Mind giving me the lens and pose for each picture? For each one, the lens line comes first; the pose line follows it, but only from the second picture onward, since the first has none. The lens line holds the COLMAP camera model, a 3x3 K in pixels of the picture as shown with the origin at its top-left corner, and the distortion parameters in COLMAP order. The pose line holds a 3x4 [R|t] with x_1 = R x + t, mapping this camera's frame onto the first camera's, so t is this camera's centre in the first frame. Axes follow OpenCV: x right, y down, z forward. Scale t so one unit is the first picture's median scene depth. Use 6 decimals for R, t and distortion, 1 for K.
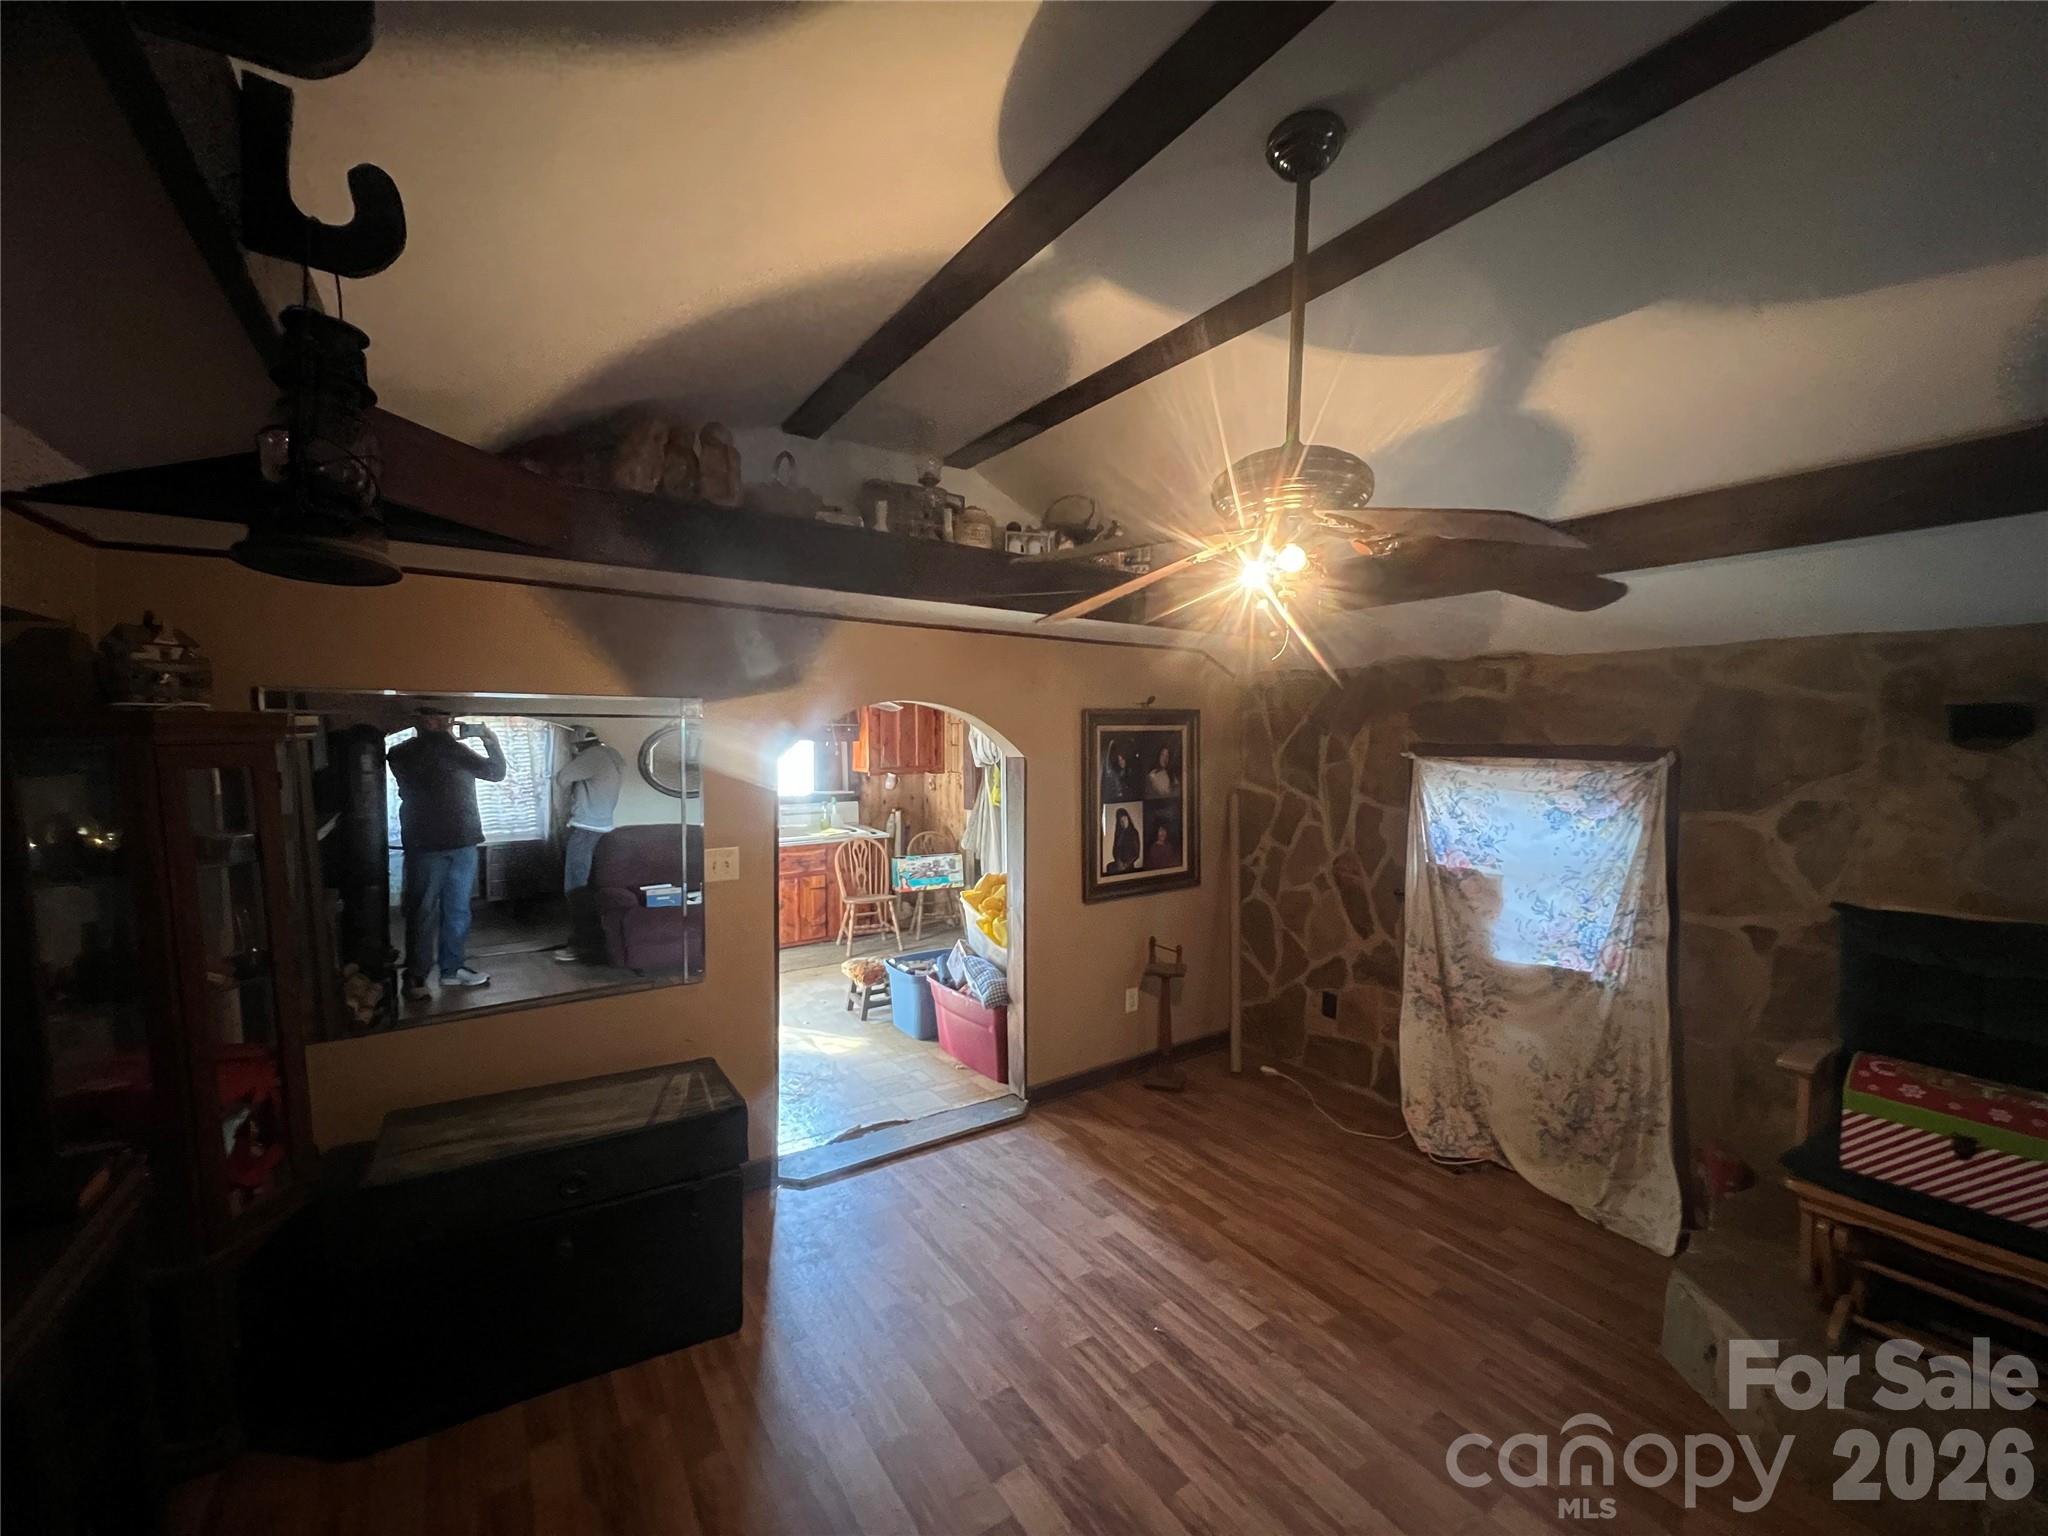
lens RADIAL K [[818.3, 0, 1028.8], [0, 818.3, 773.0], [0, 0, 1]] dist [0.002507, -0.000597]
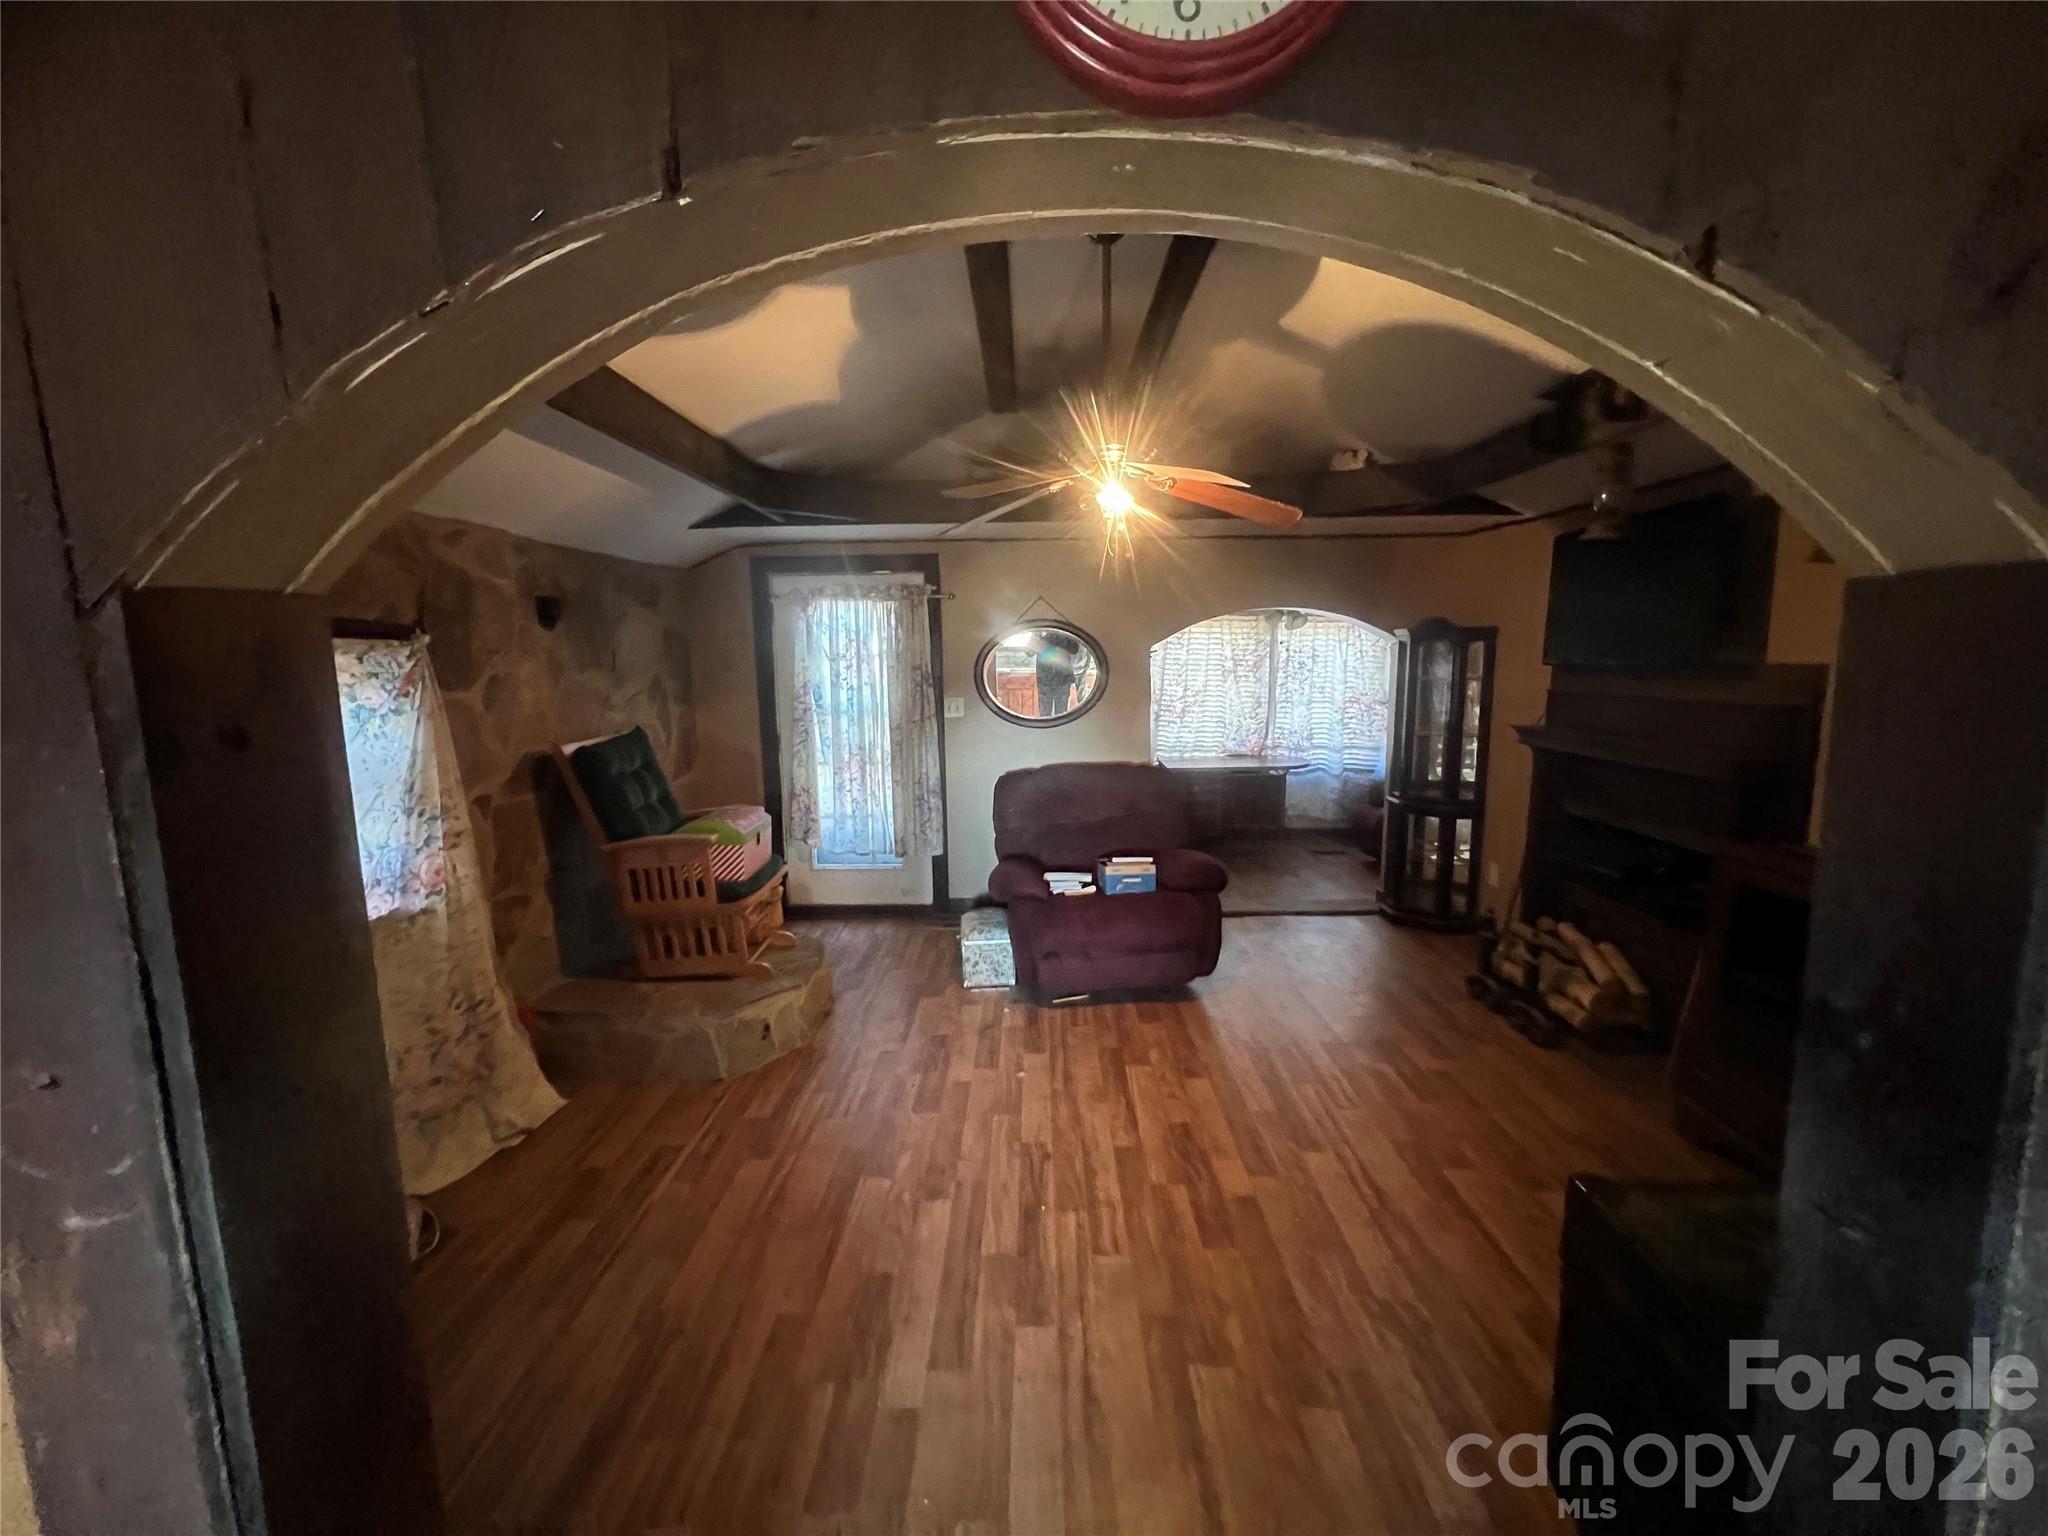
lens RADIAL K [[818.3, 0, 1023.1], [0, 818.3, 762.0], [0, 0, 1]] dist [0.002507, -0.000597]
pose [[-0.811010, -0.073412, 0.580409, -0.314332], [0.034503, 0.984367, 0.172717, -0.016226], [-0.584015, 0.160101, -0.795798, 1.512698]]
